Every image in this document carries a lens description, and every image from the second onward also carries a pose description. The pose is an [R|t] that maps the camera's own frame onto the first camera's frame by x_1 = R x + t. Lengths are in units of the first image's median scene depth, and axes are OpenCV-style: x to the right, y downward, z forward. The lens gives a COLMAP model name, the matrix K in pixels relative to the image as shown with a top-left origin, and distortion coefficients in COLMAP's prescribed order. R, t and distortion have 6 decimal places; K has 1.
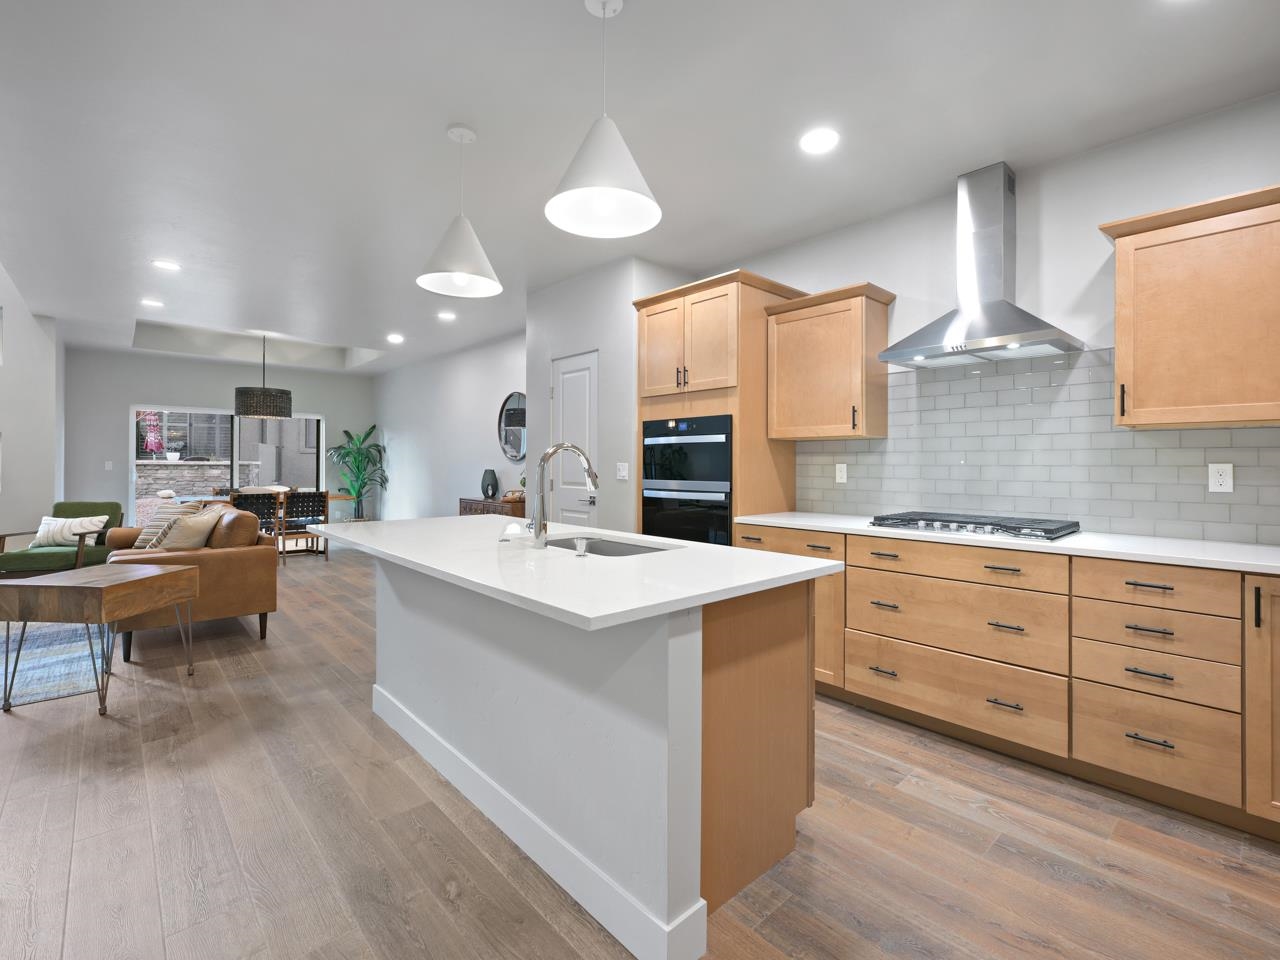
lens RADIAL K [[581.3, 0, 638.0], [0, 581.3, 470.0], [0, 0, 1]] dist [-0.003105, 0.000108]
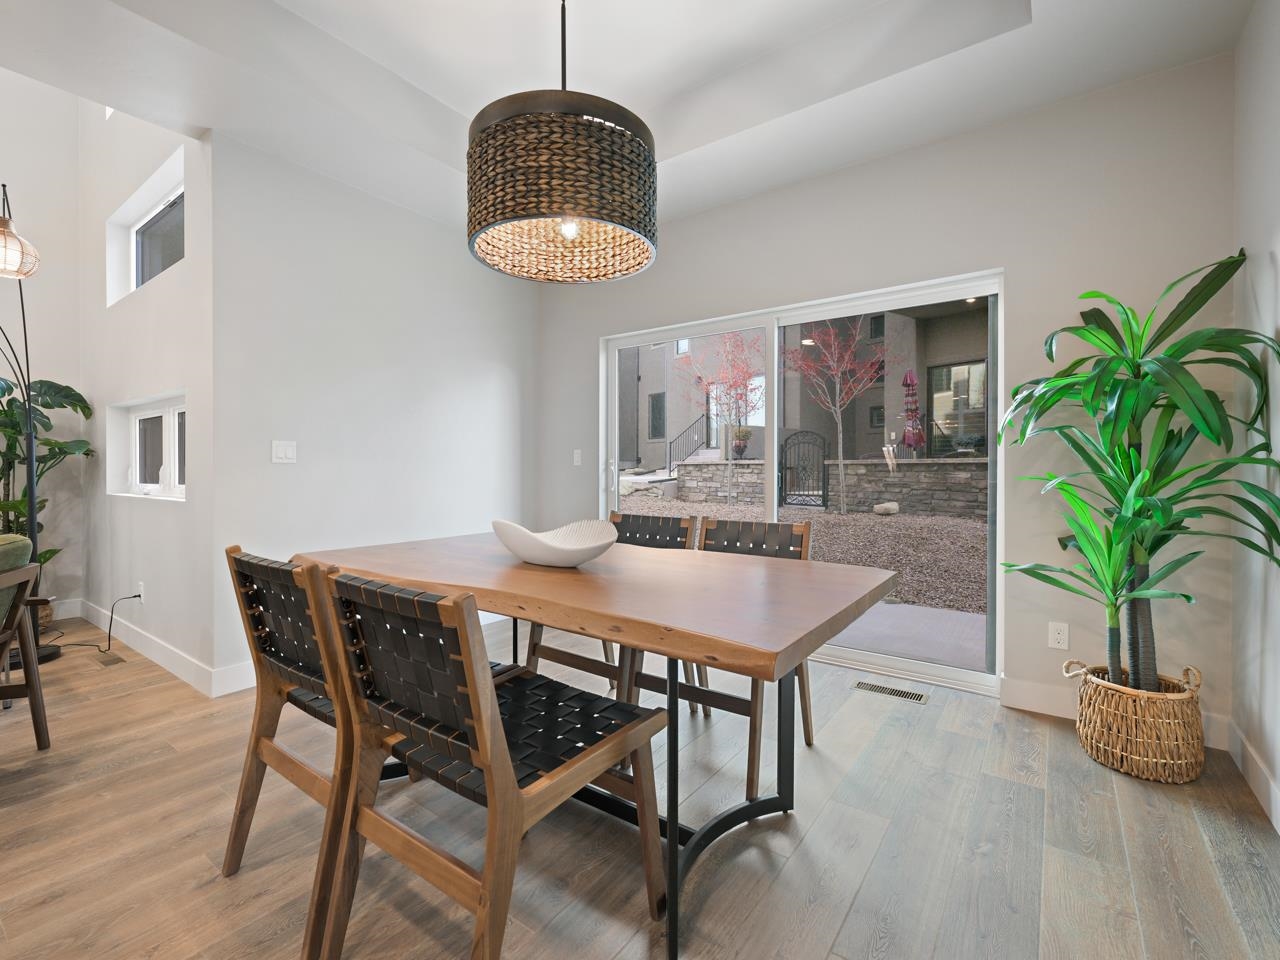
lens RADIAL K [[581.3, 0, 638.0], [0, 581.3, 470.0], [0, 0, 1]] dist [-0.003105, 0.000108]
pose [[0.204065, -0.002921, -0.978953, -0.361866], [-0.009317, 0.999944, -0.004926, 0.006221], [0.978913, 0.010126, 0.204027, 0.921176]]
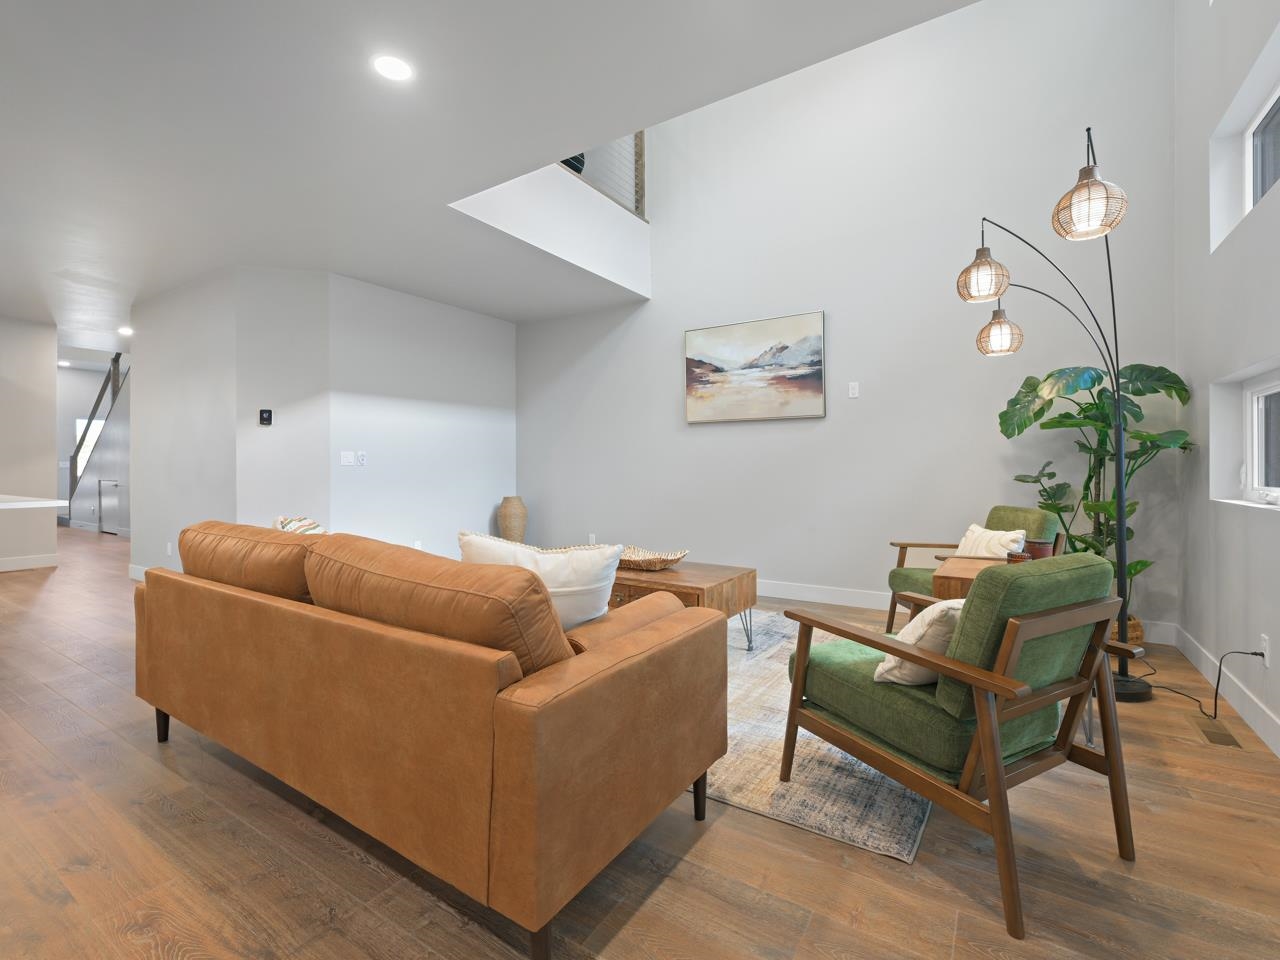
lens RADIAL K [[581.3, 0, 638.0], [0, 581.3, 470.0], [0, 0, 1]] dist [-0.003105, 0.000108]
pose [[-0.964994, -0.003128, -0.262254, -0.479232], [-0.006172, 0.999923, 0.010783, 0.007797], [0.262200, 0.012024, -0.964939, 0.845392]]
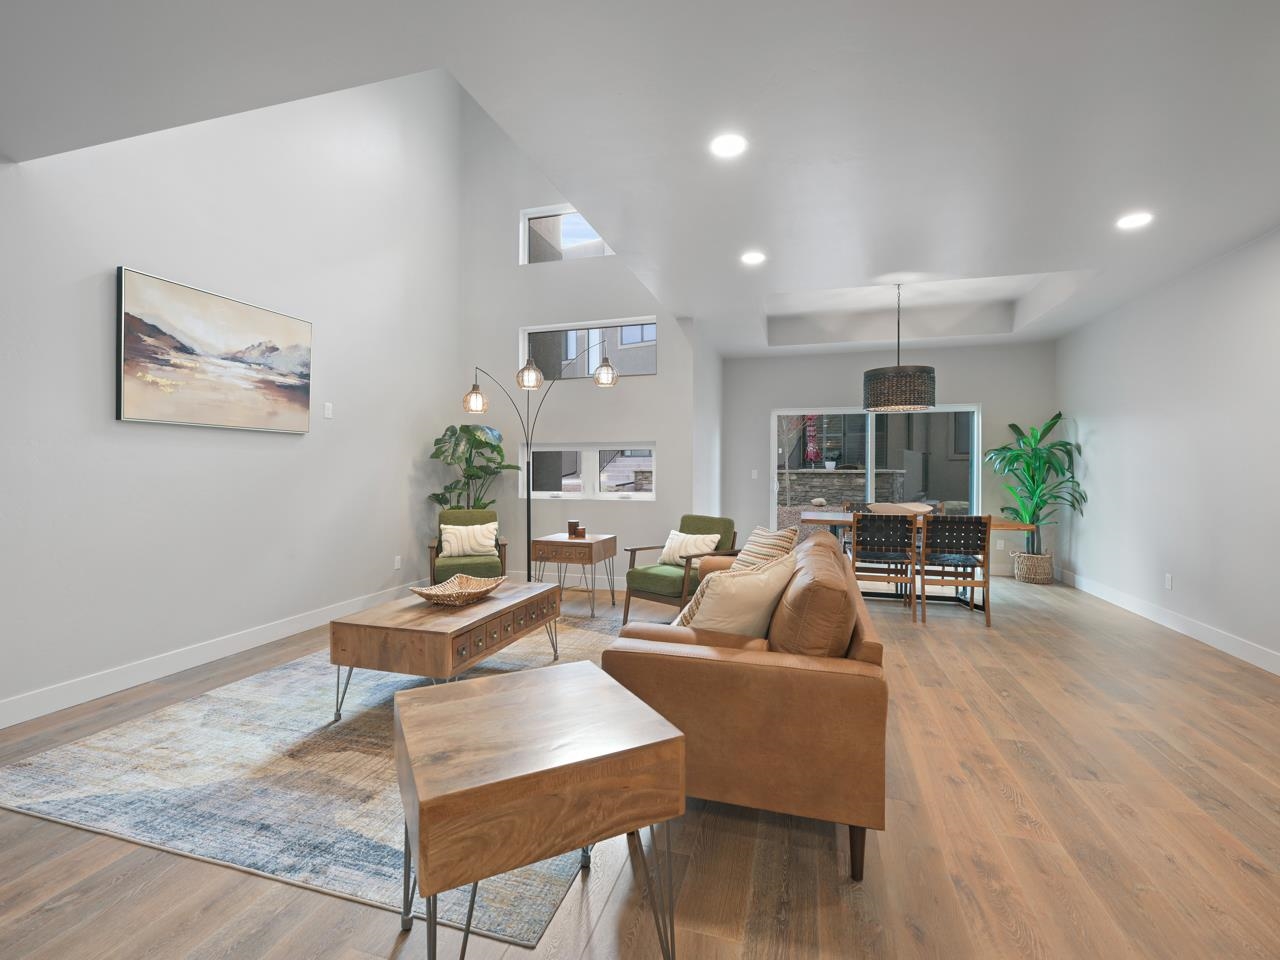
lens RADIAL K [[571.1, 0, 643.3], [0, 571.1, 470.2], [0, 0, 1]] dist [-0.000379, -0.000351]
pose [[0.524699, -0.003351, -0.851281, -0.189670], [-0.008666, 0.999919, -0.009278, -0.003709], [0.851244, 0.012246, 0.524627, 0.329487]]
